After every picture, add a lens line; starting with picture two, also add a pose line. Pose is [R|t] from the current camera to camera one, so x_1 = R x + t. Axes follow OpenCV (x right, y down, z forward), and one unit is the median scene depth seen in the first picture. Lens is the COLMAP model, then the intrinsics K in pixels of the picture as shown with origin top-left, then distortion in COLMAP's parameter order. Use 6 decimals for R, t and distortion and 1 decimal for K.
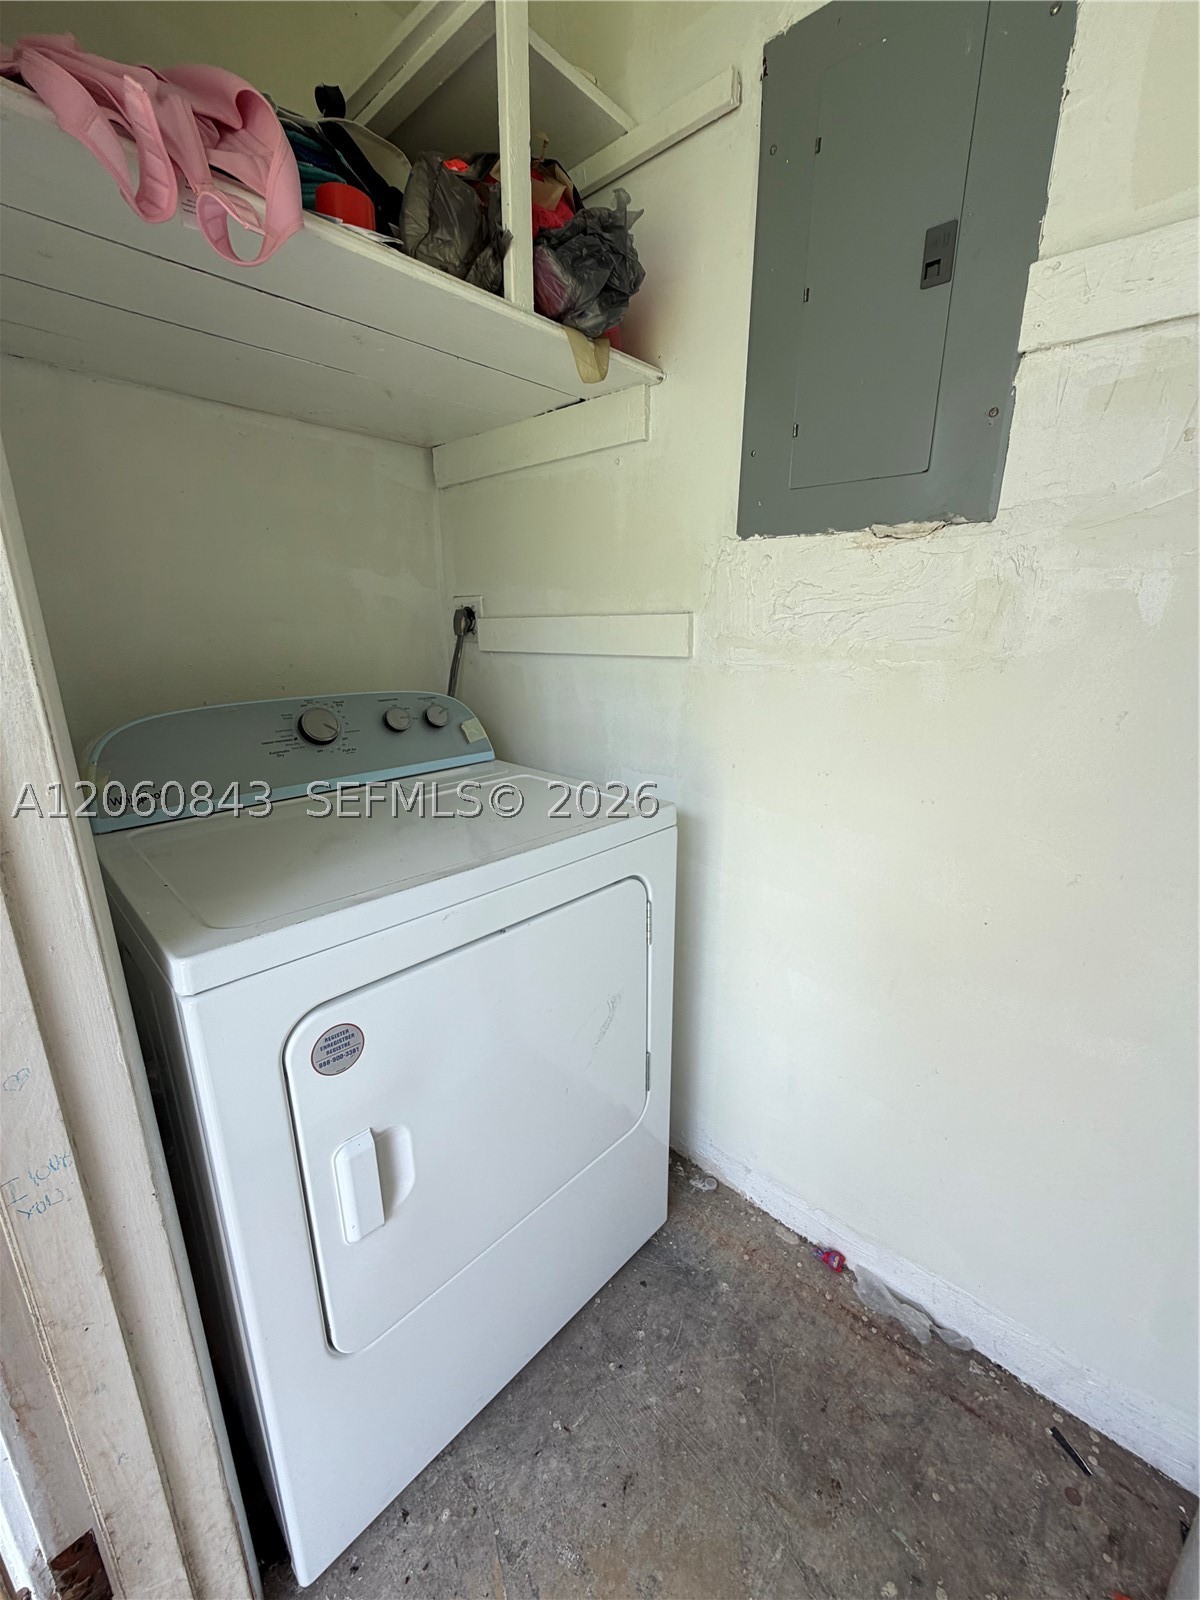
lens RADIAL K [[638.6, 0, 598.9], [0, 638.6, 799.3], [0, 0, 1]] dist [0.000129, -0.000196]
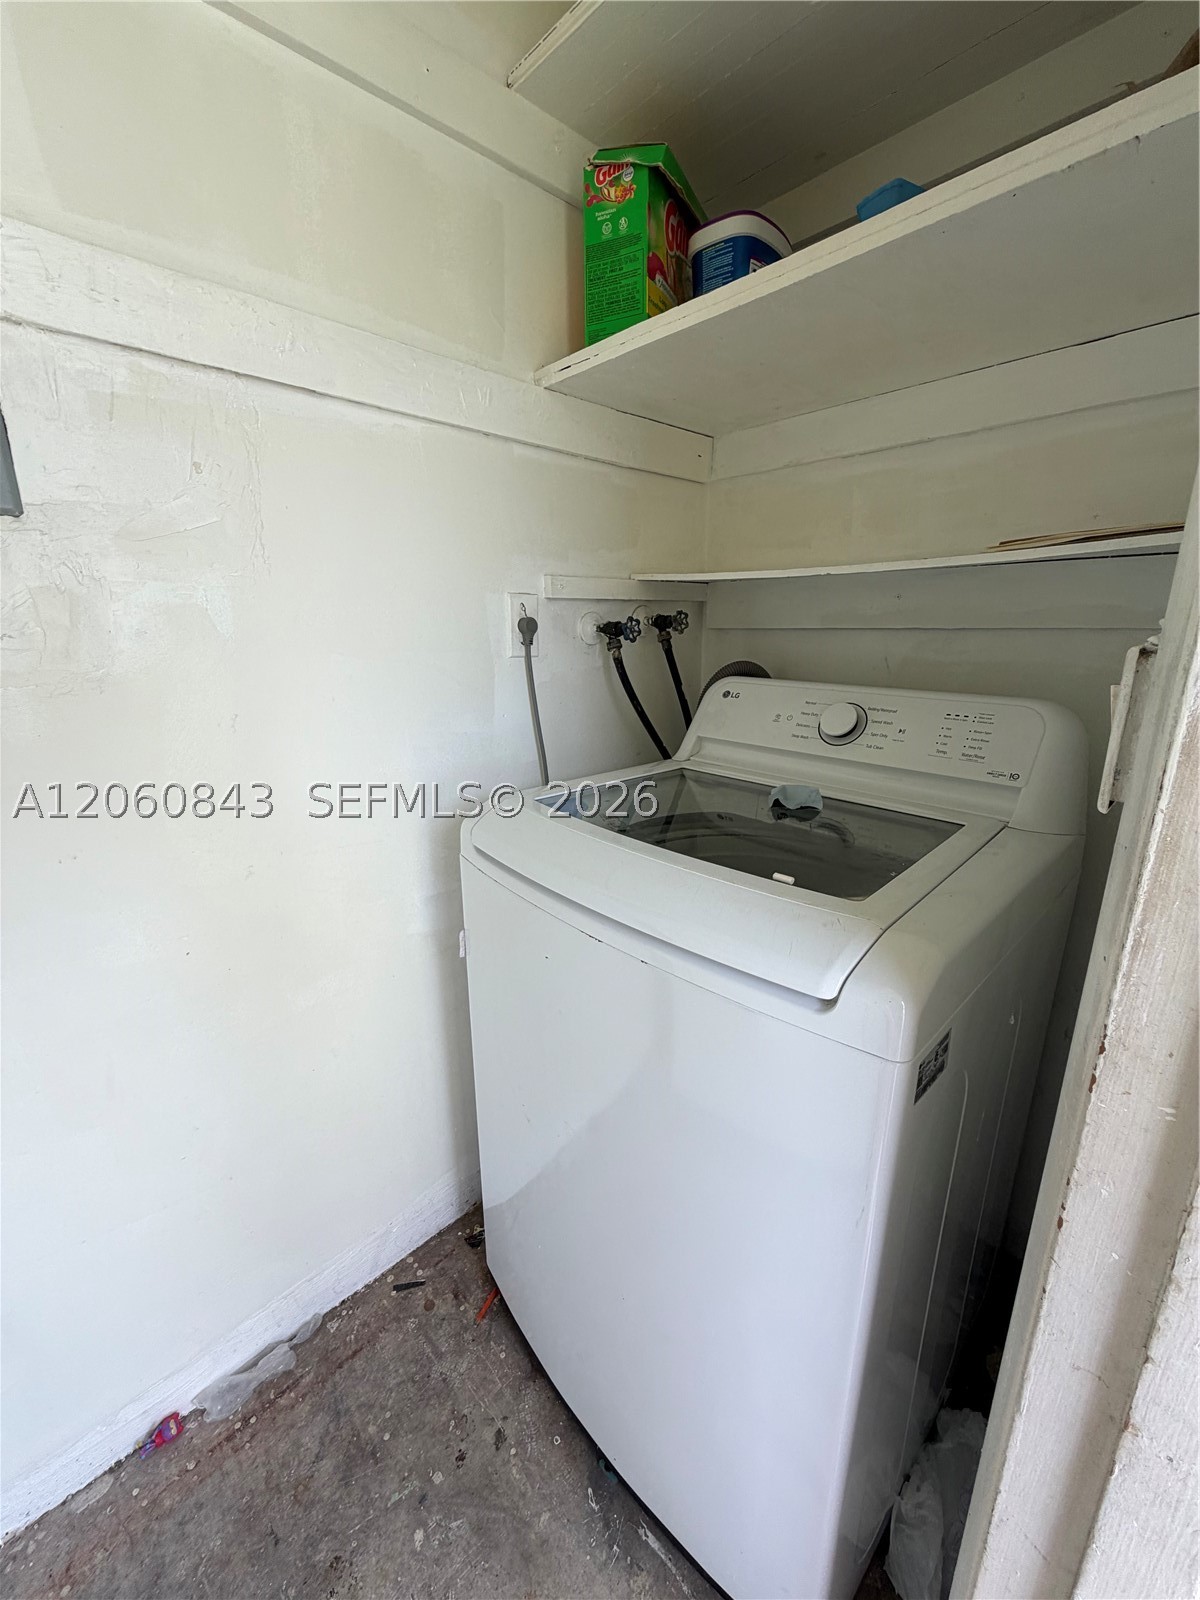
lens RADIAL K [[638.6, 0, 595.1], [0, 638.6, 800.2], [0, 0, 1]] dist [0.000129, -0.000196]
pose [[0.082838, -0.271874, 0.958761, -0.168405], [0.282336, 0.929053, 0.239055, -0.064051], [-0.955732, 0.250890, 0.153720, 0.198289]]
